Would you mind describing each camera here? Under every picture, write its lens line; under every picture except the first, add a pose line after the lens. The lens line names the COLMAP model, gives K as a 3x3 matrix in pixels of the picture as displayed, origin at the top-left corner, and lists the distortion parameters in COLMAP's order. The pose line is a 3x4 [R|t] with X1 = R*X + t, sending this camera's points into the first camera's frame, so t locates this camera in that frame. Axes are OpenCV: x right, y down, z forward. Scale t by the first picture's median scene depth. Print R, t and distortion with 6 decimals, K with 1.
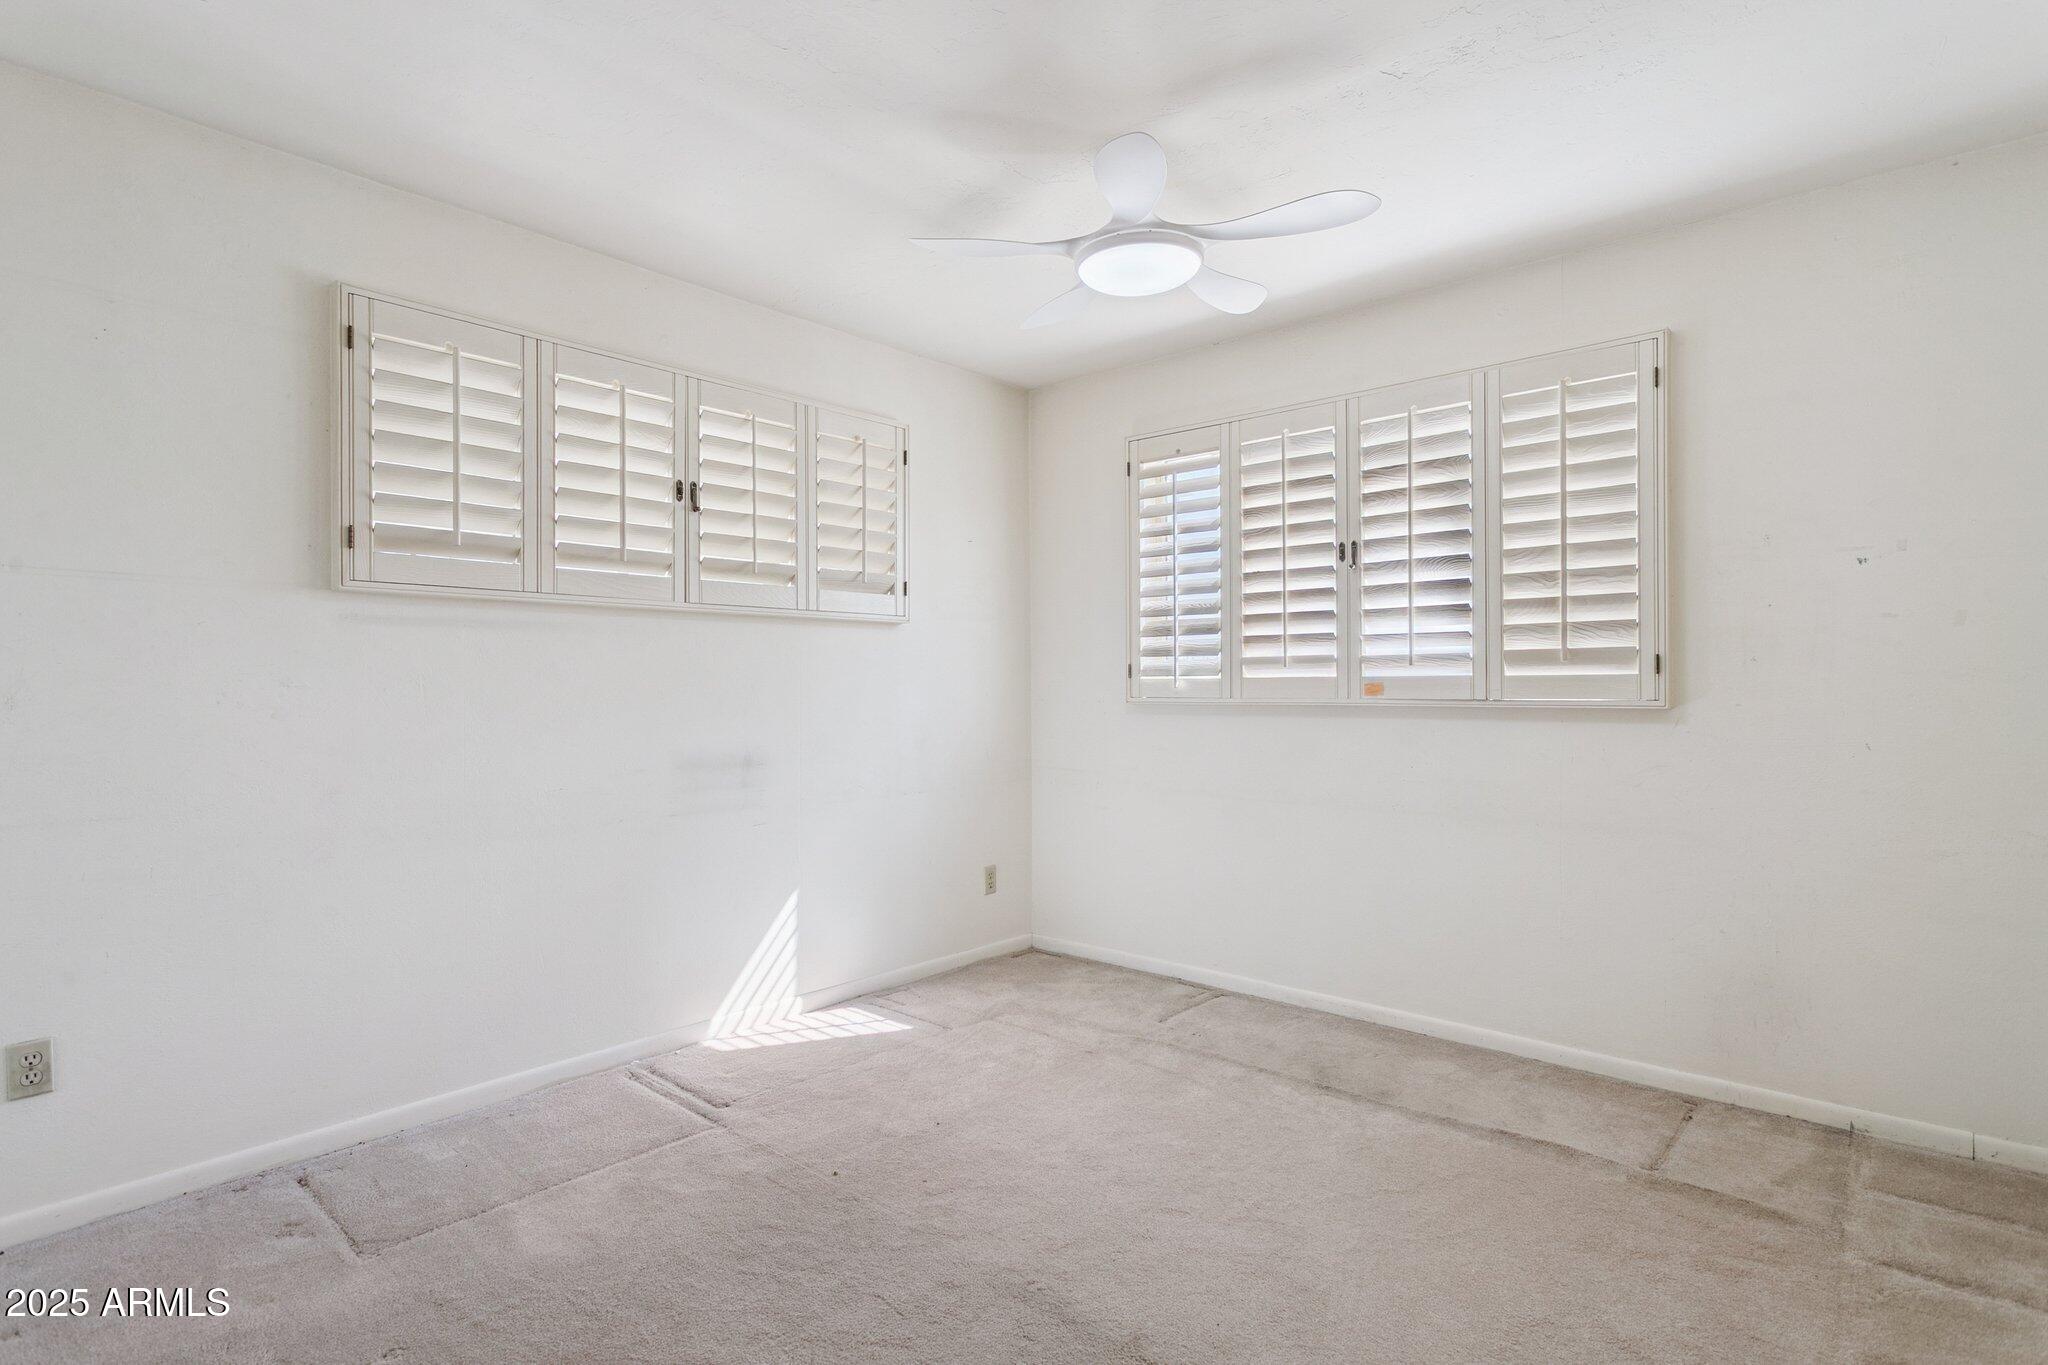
lens RADIAL K [[1039.8, 0, 984.0], [0, 1039.8, 681.7], [0, 0, 1]] dist [-0.003029, 0.000036]
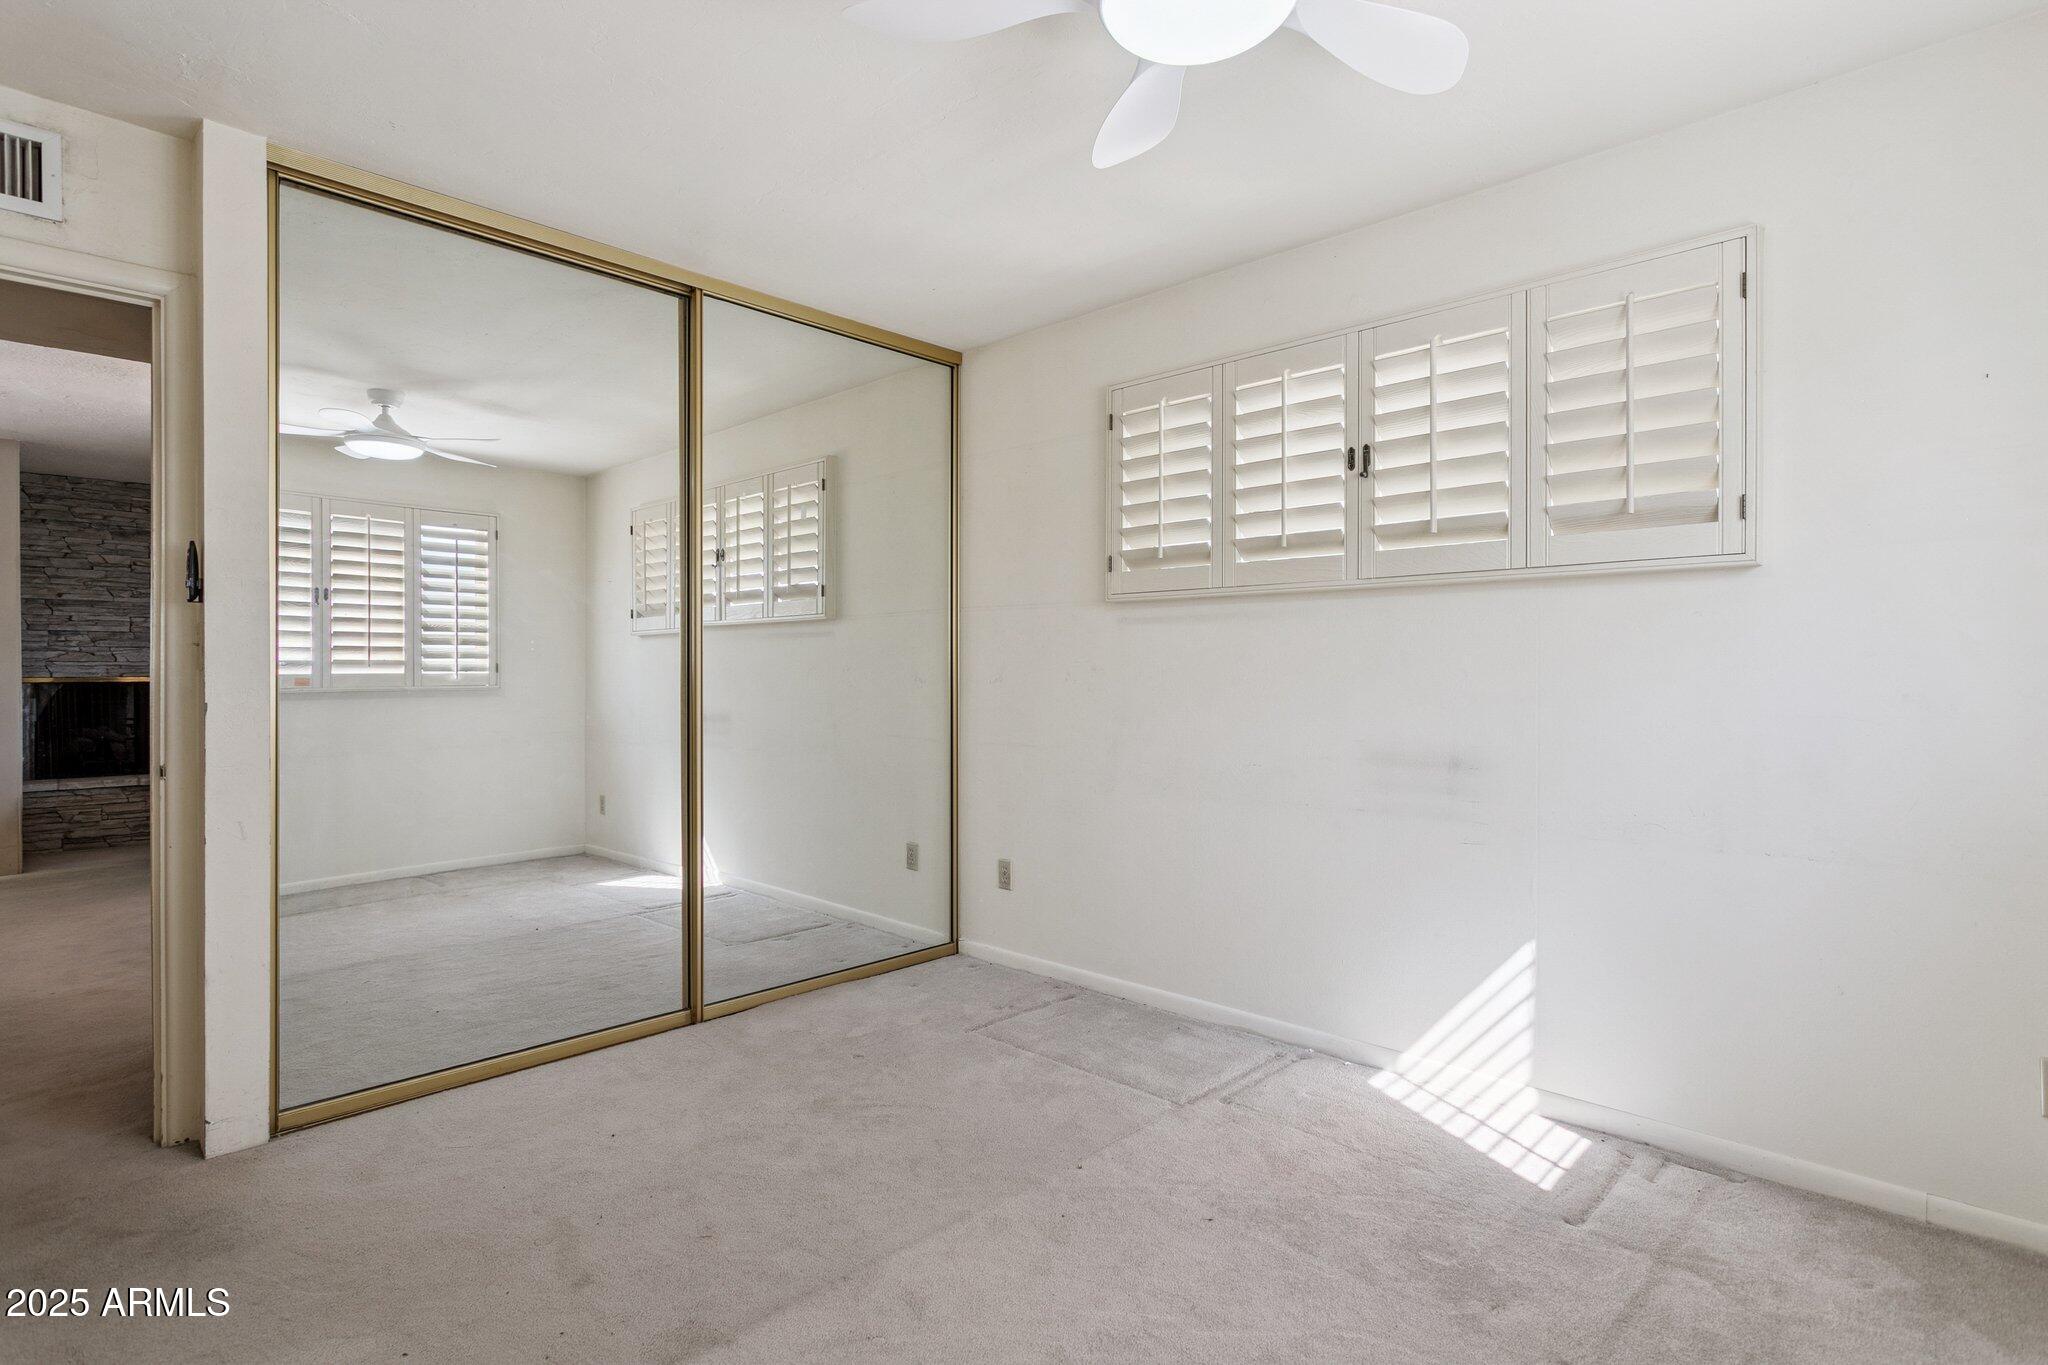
lens RADIAL K [[1015.1, 0, 1025.3], [0, 1015.1, 669.5], [0, 0, 1]] dist [-0.000778, 0.000432]
pose [[-0.013978, 0.004657, -0.999891, 0.605029], [0.005929, 0.999972, 0.004574, -0.002483], [0.999885, -0.005865, -0.014005, 0.711439]]
